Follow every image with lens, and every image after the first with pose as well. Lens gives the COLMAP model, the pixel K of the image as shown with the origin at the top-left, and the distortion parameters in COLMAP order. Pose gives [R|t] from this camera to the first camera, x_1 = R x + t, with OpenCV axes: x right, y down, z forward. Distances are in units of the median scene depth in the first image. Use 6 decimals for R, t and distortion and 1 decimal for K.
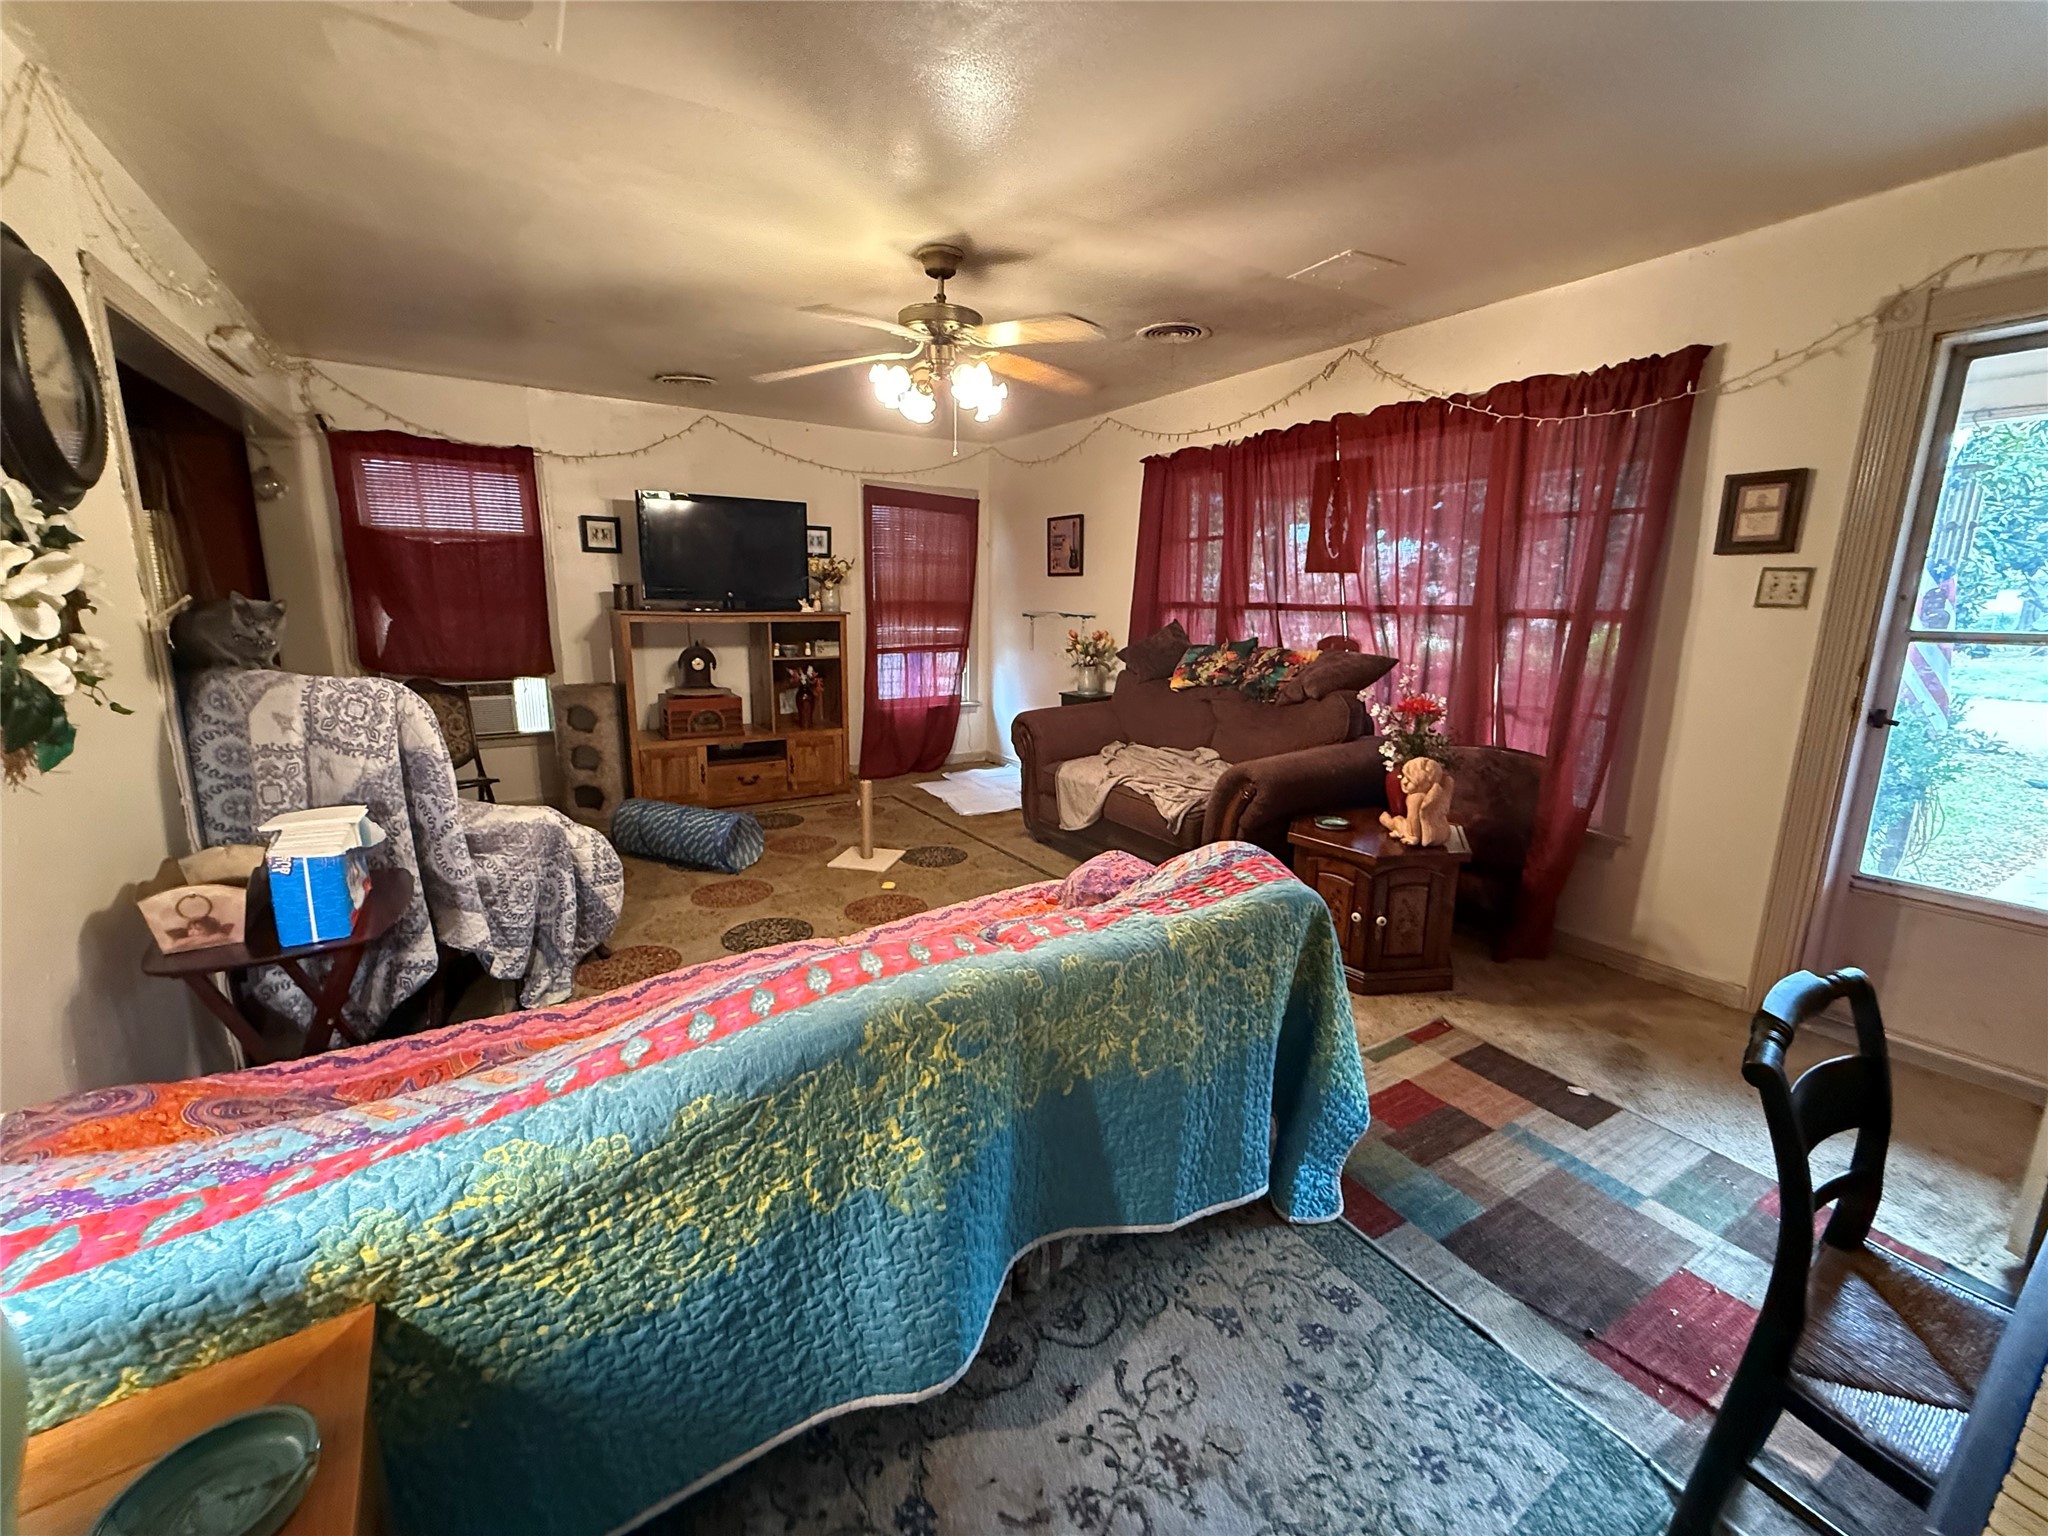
lens RADIAL K [[819.6, 0, 1017.6], [0, 819.6, 764.0], [0, 0, 1]] dist [-0.002046, -0.000365]
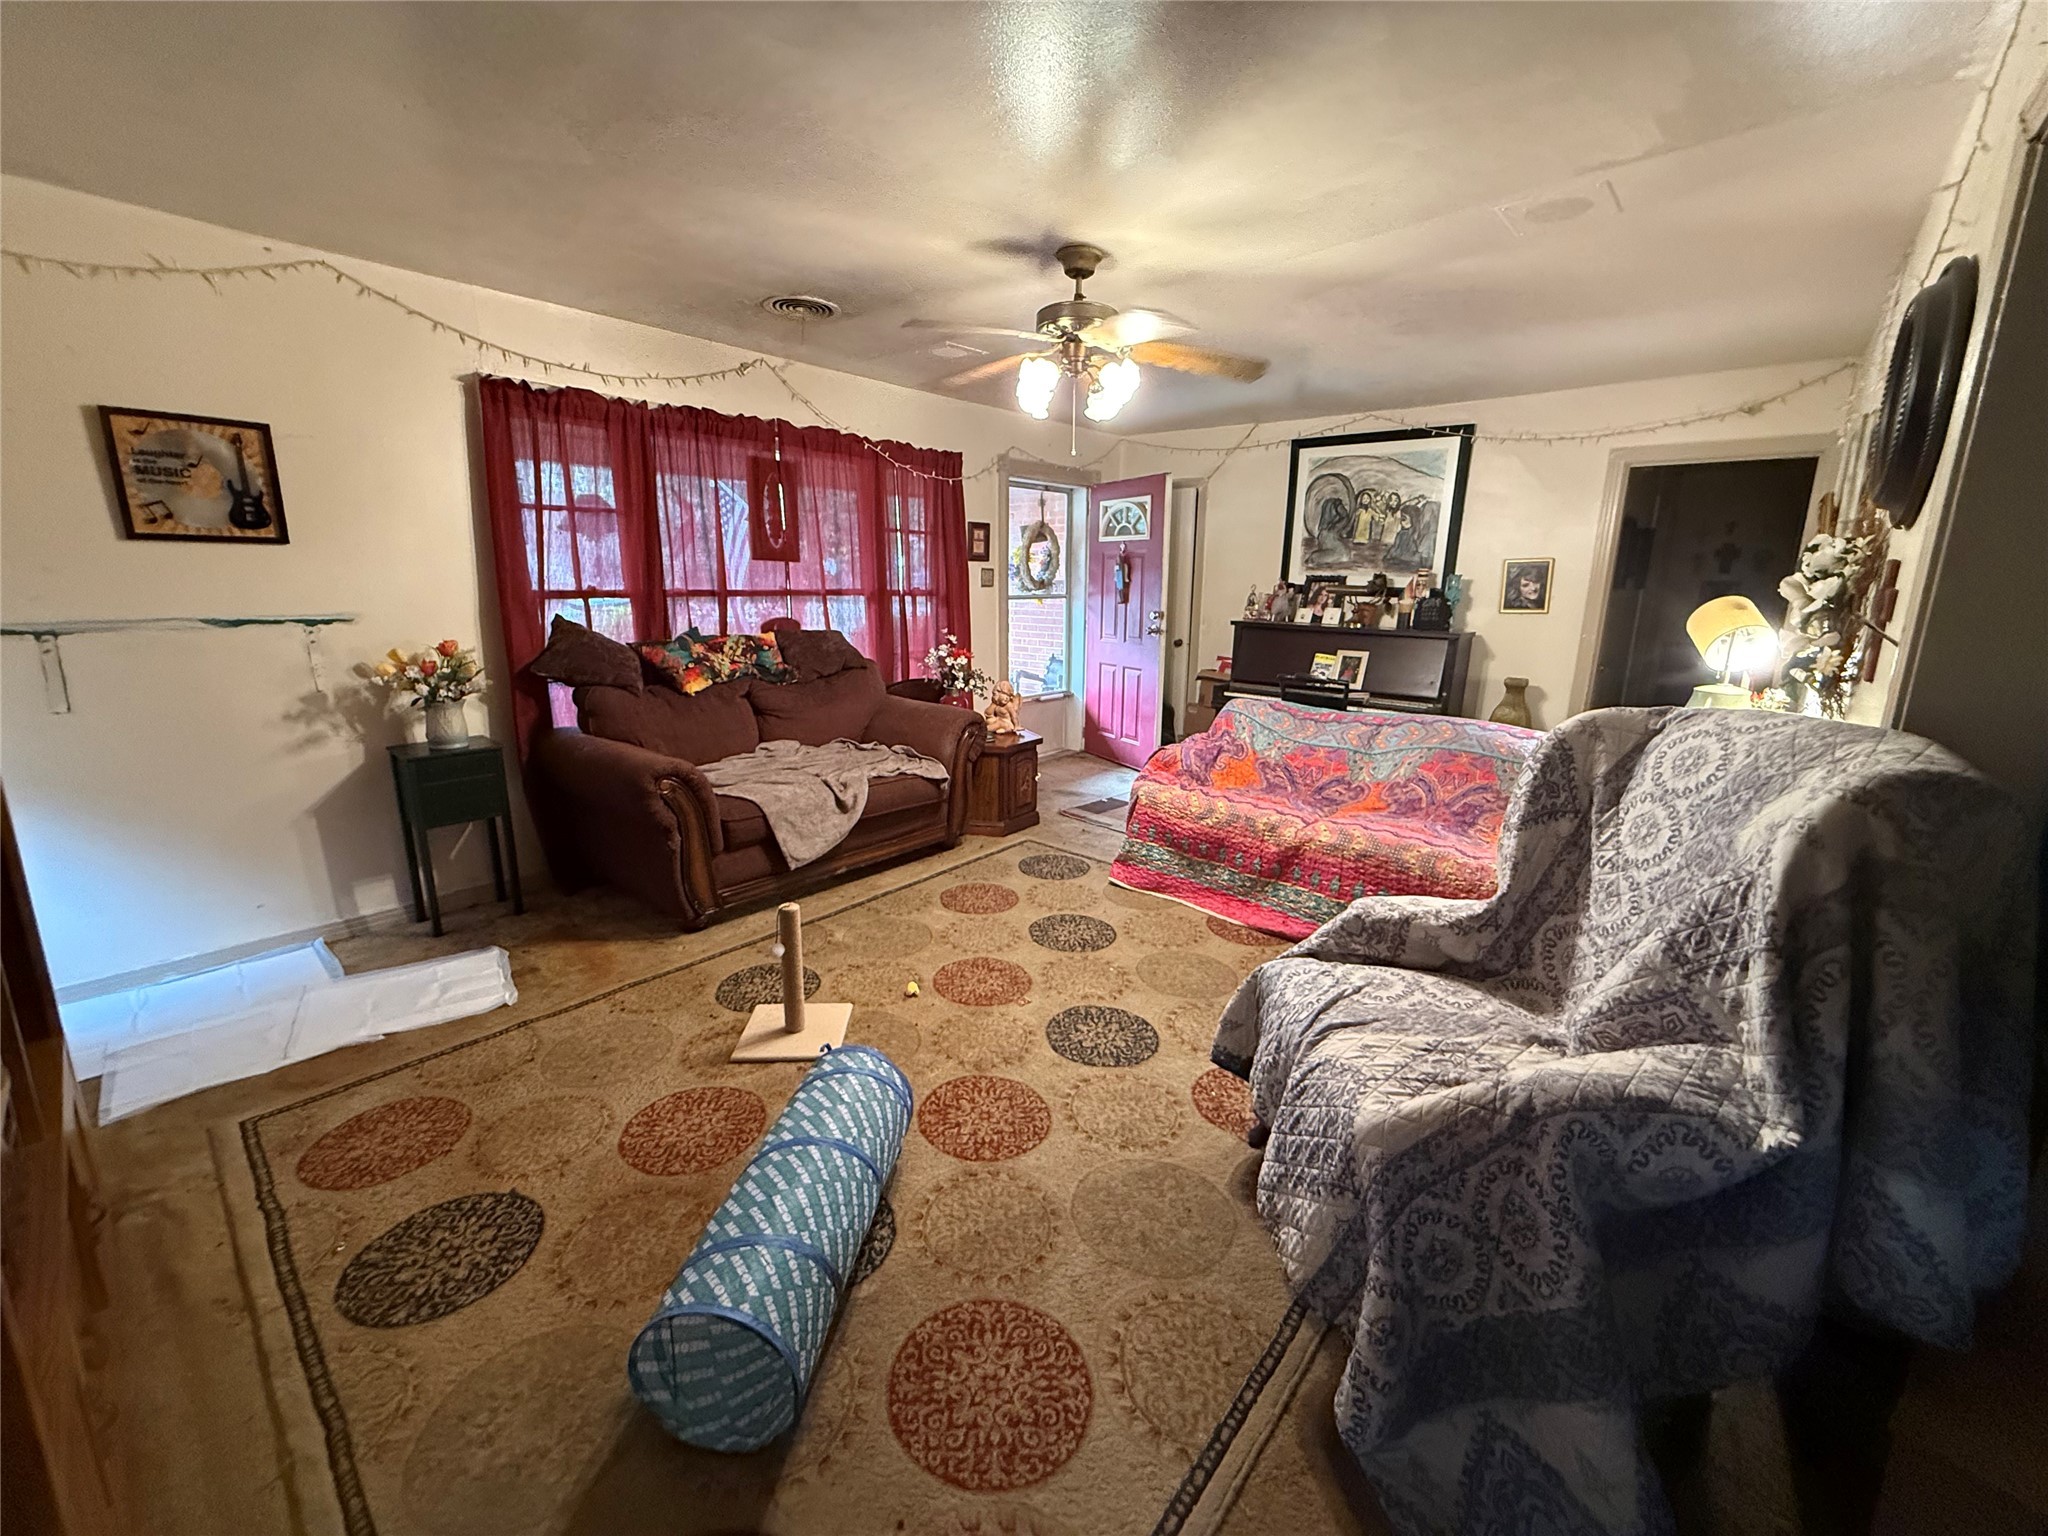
lens RADIAL K [[819.6, 0, 1016.8], [0, 819.6, 762.0], [0, 0, 1]] dist [-0.002046, -0.000365]
pose [[-0.274245, -0.212465, 0.937896, -0.799523], [0.189372, 0.944260, 0.269280, -0.212655], [-0.942830, 0.251460, -0.218724, 0.999693]]
